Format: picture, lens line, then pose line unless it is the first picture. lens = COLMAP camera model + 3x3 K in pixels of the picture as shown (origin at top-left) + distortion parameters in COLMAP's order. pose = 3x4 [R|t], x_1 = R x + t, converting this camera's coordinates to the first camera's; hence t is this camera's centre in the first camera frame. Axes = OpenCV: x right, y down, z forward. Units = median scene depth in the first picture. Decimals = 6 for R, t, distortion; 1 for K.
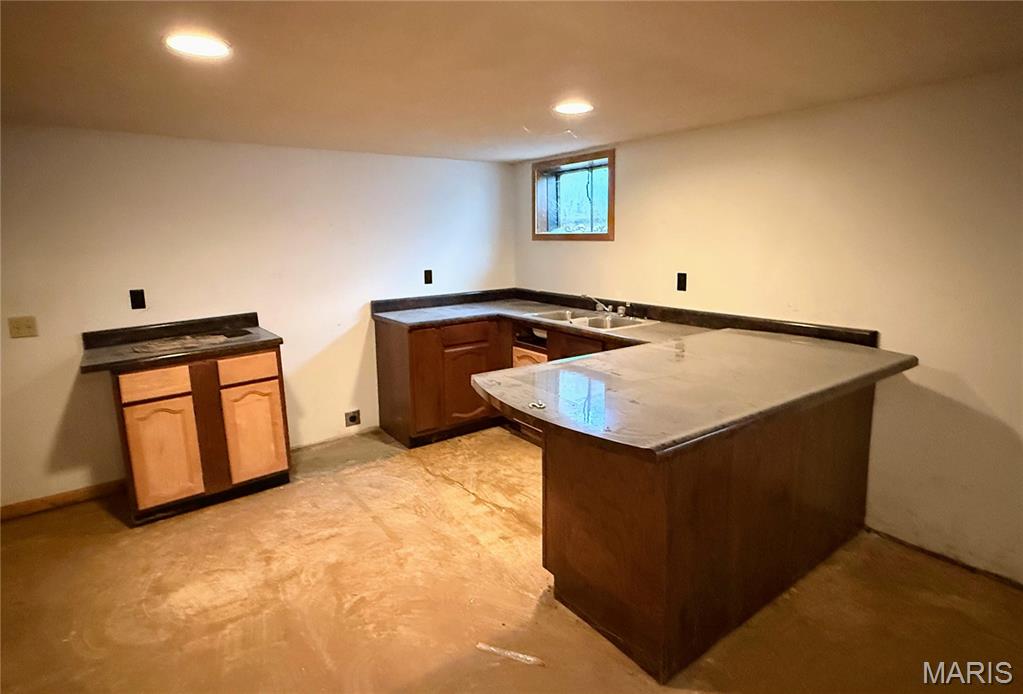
lens RADIAL K [[542.3, 0, 511.5], [0, 542.3, 347.0], [0, 0, 1]] dist [-0.001618, -0.000219]
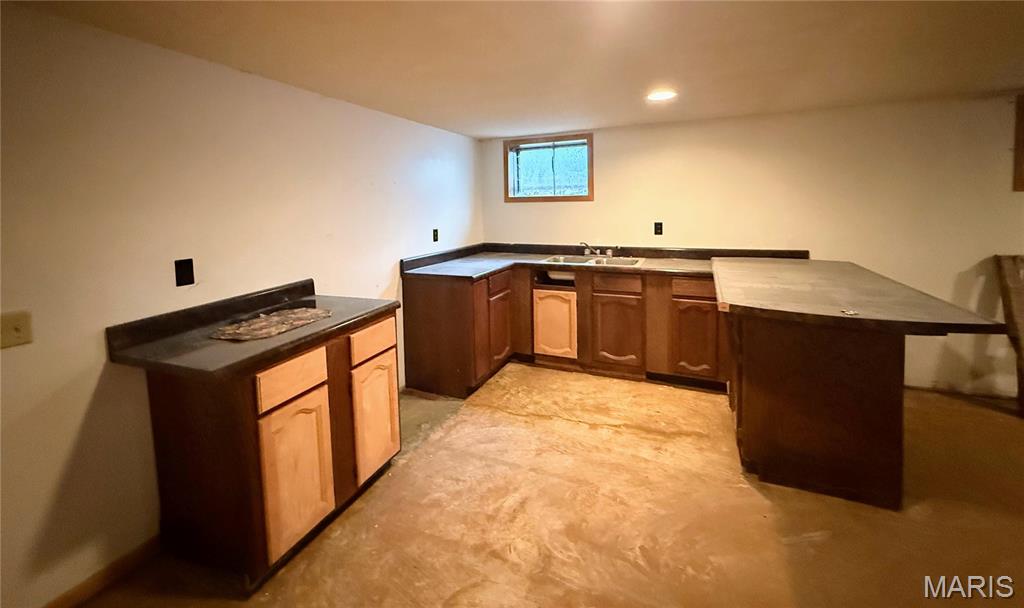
lens RADIAL K [[413.7, 0, 511.0], [0, 413.7, 254.0], [0, 0, 1]] dist [0.001174, 0.000133]
pose [[0.860611, -0.060087, 0.505706, -0.553686], [0.110433, 0.991406, -0.070138, -0.022777], [-0.497146, 0.116208, 0.859850, 0.281384]]
